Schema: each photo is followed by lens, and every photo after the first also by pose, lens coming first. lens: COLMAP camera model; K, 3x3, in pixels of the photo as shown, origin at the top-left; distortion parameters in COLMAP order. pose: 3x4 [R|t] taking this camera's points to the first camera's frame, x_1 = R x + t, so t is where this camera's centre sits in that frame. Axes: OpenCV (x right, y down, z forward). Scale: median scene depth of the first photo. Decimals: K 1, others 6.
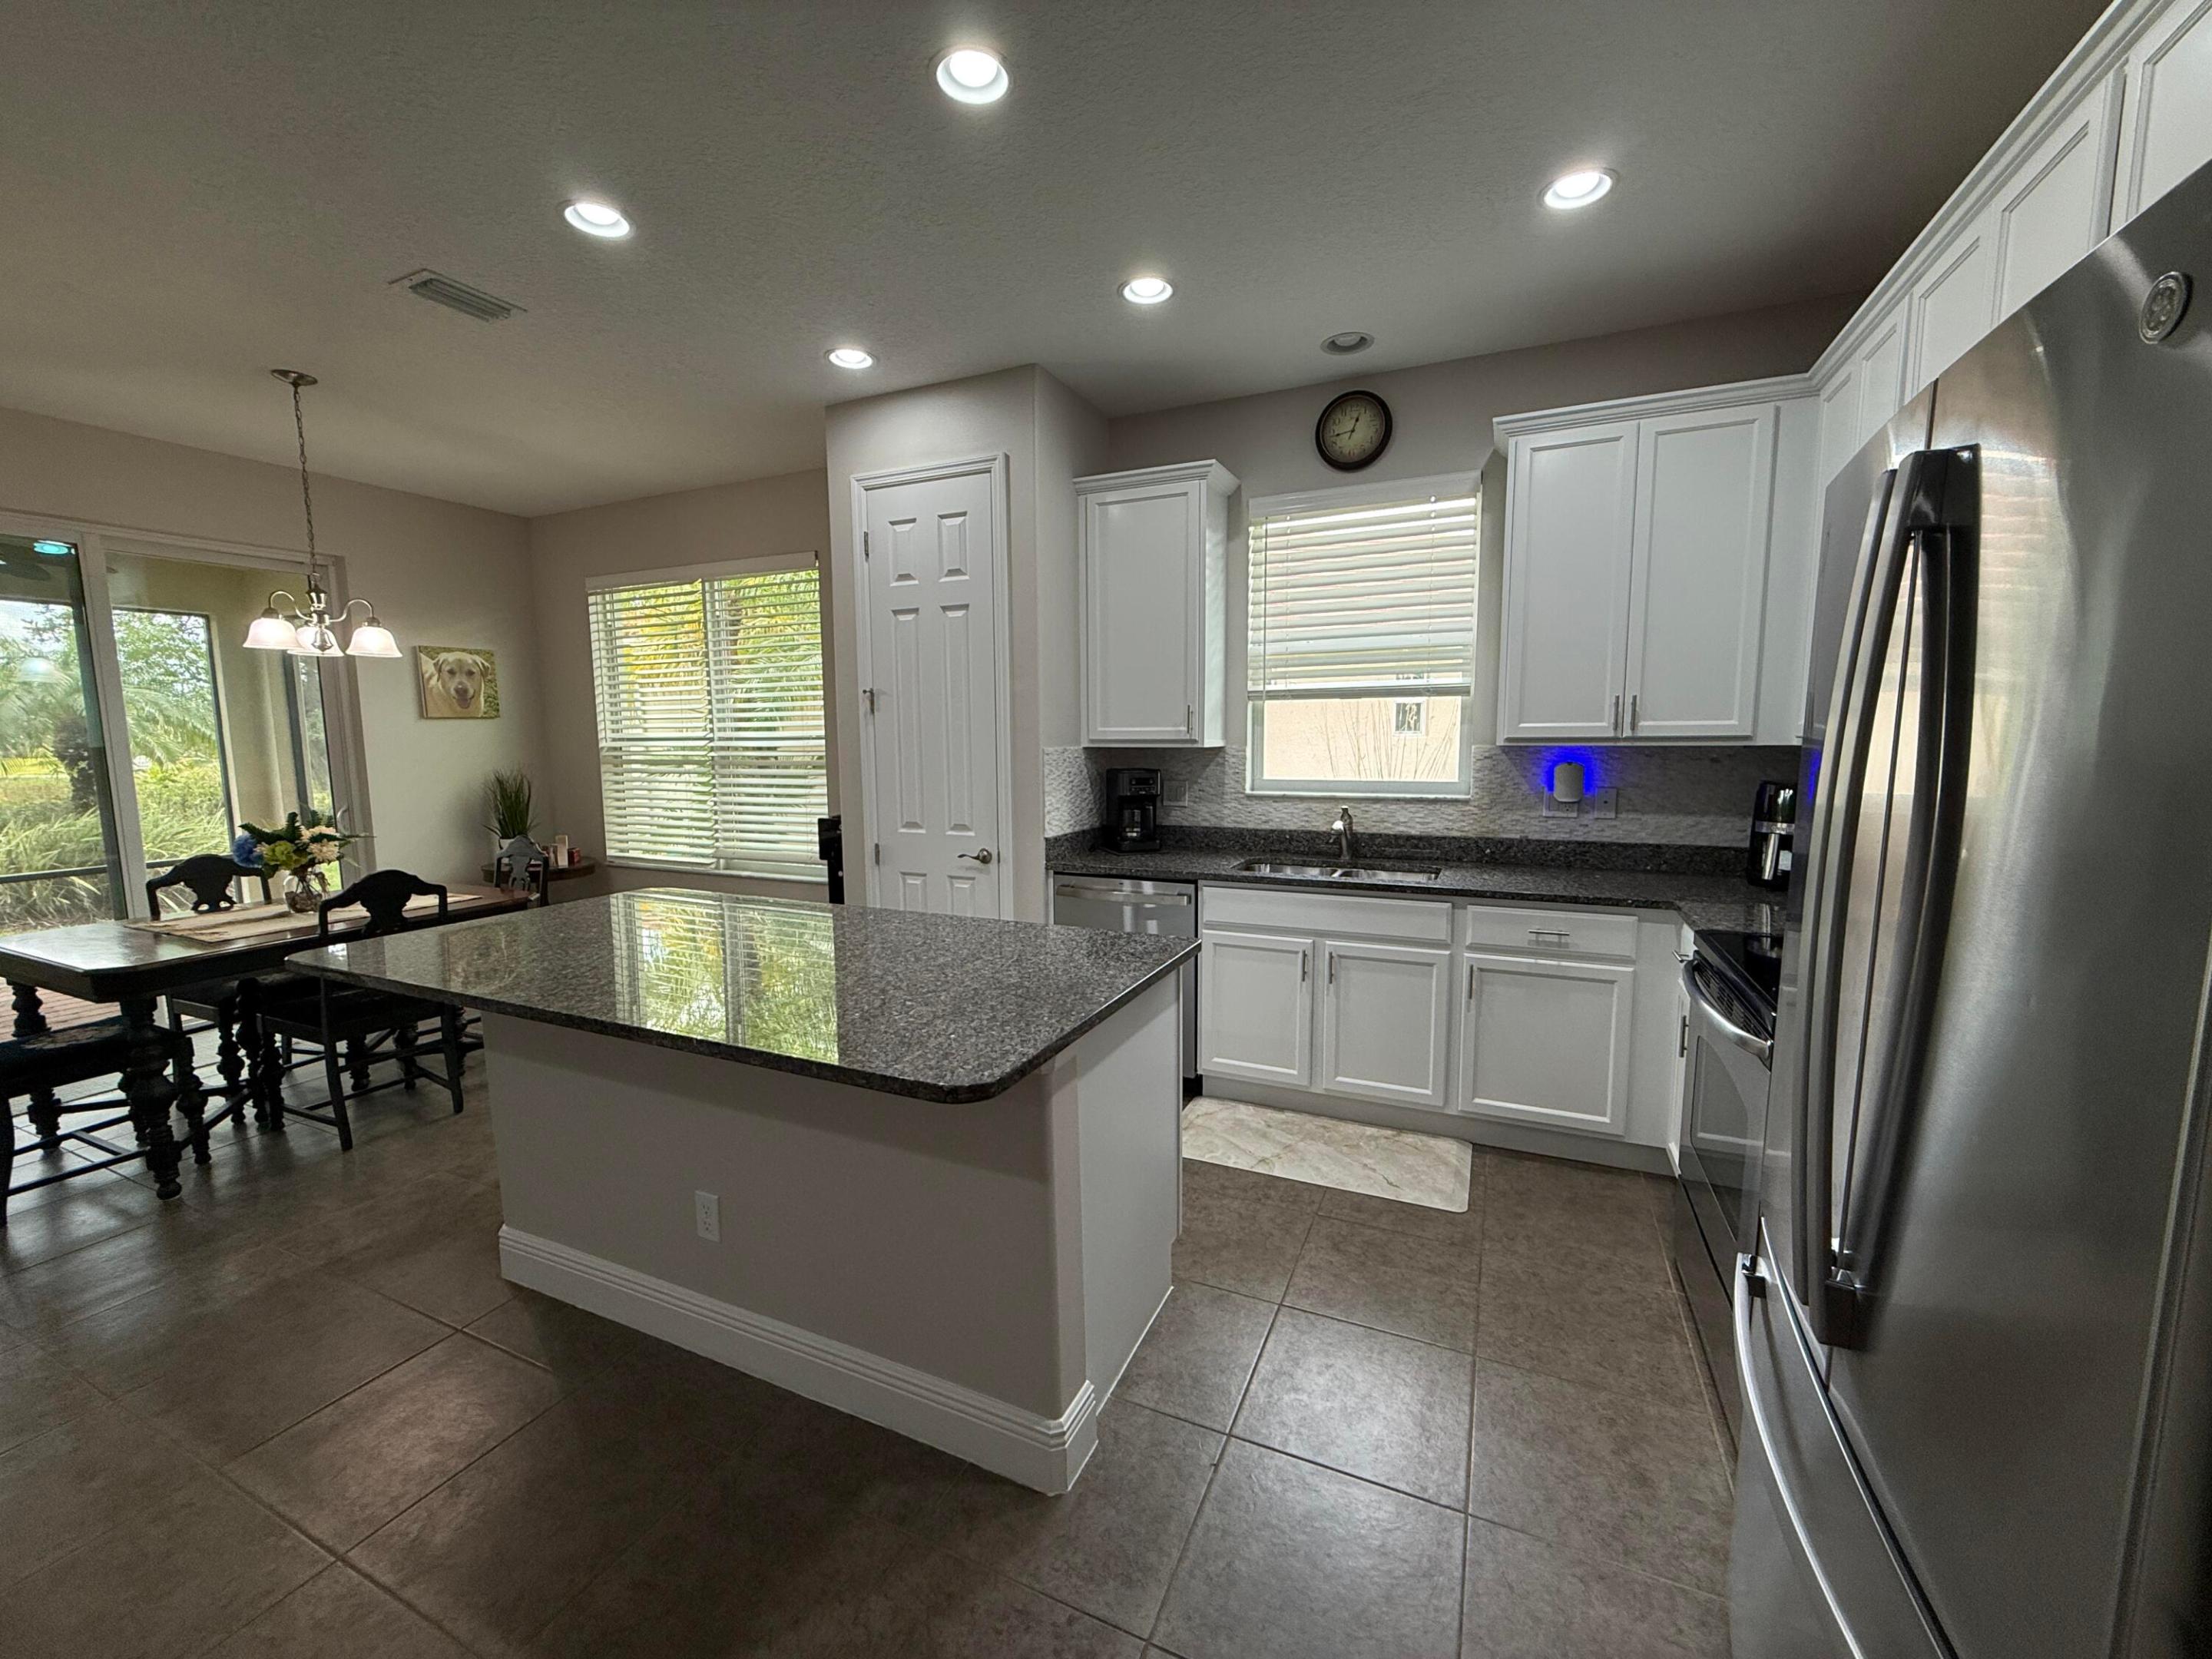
lens RADIAL K [[882.0, 0, 1100.8], [0, 882.0, 833.2], [0, 0, 1]] dist [0.000102, 0.001096]
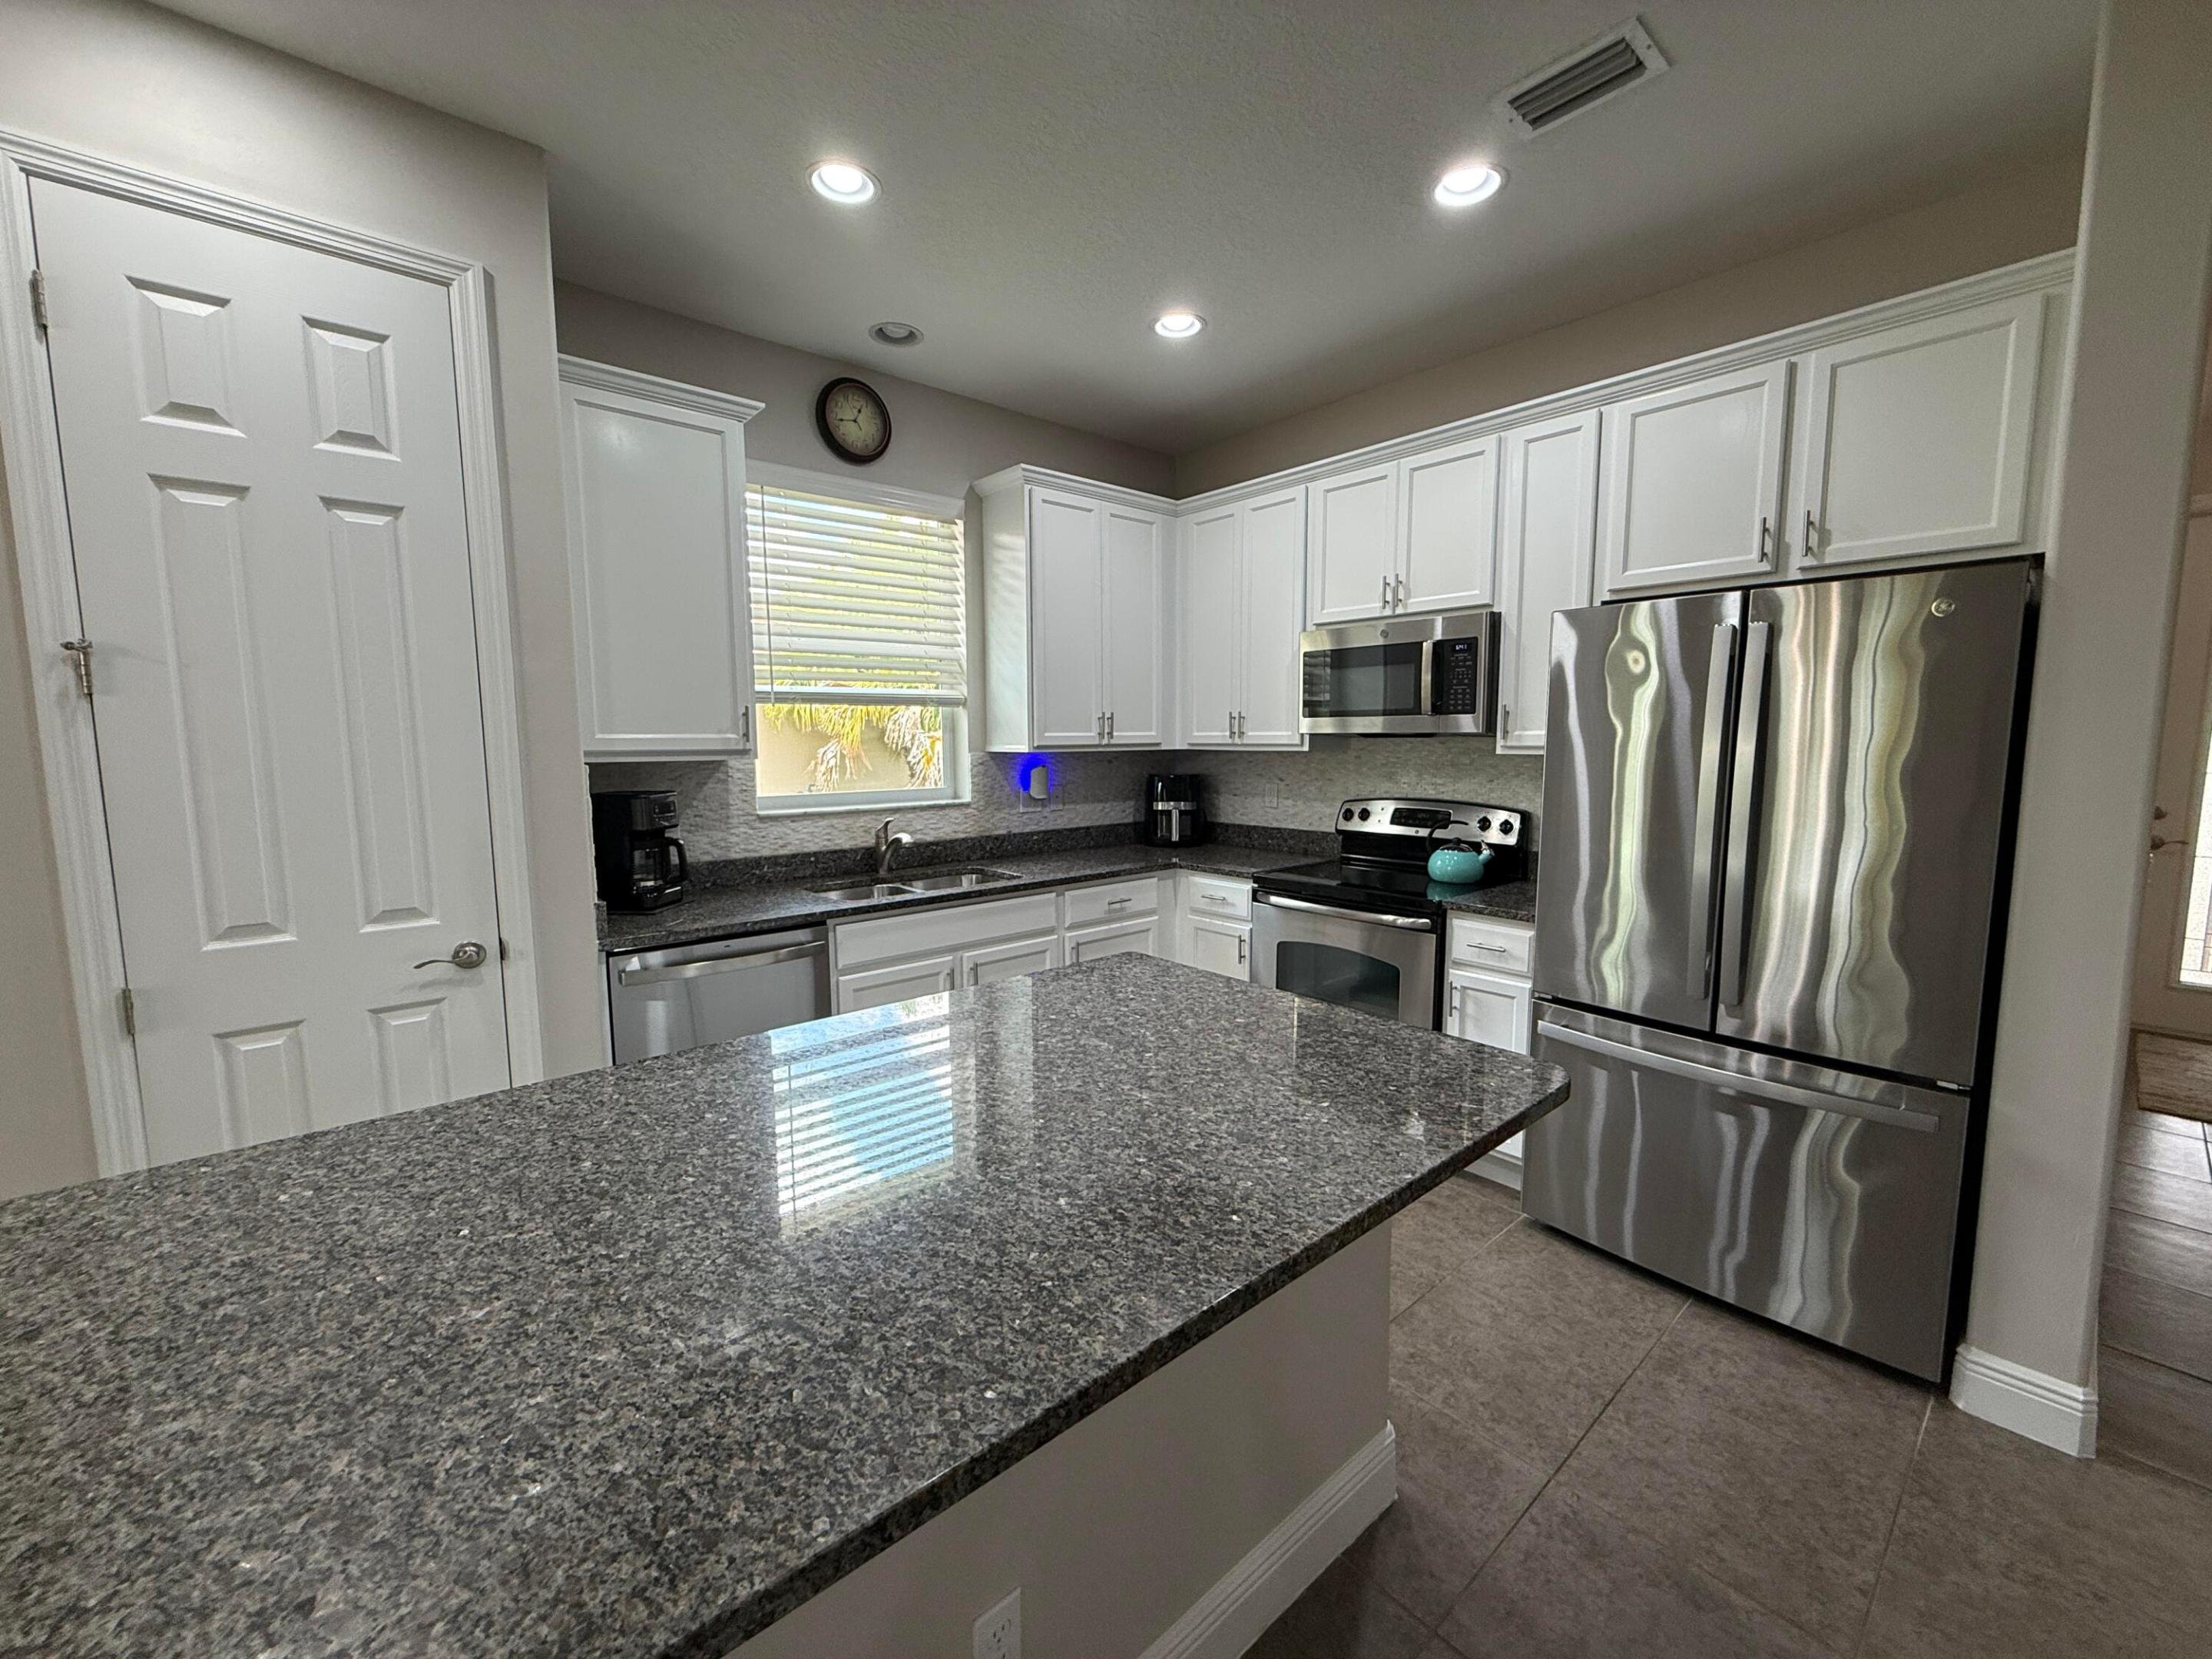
lens RADIAL K [[882.0, 0, 1113.3], [0, 882.0, 826.3], [0, 0, 1]] dist [0.000102, 0.001096]
pose [[0.408187, -0.087156, 0.908728, -0.482600], [0.105577, 0.993260, 0.047840, -0.041335], [-0.906773, 0.076413, 0.414638, 0.382181]]
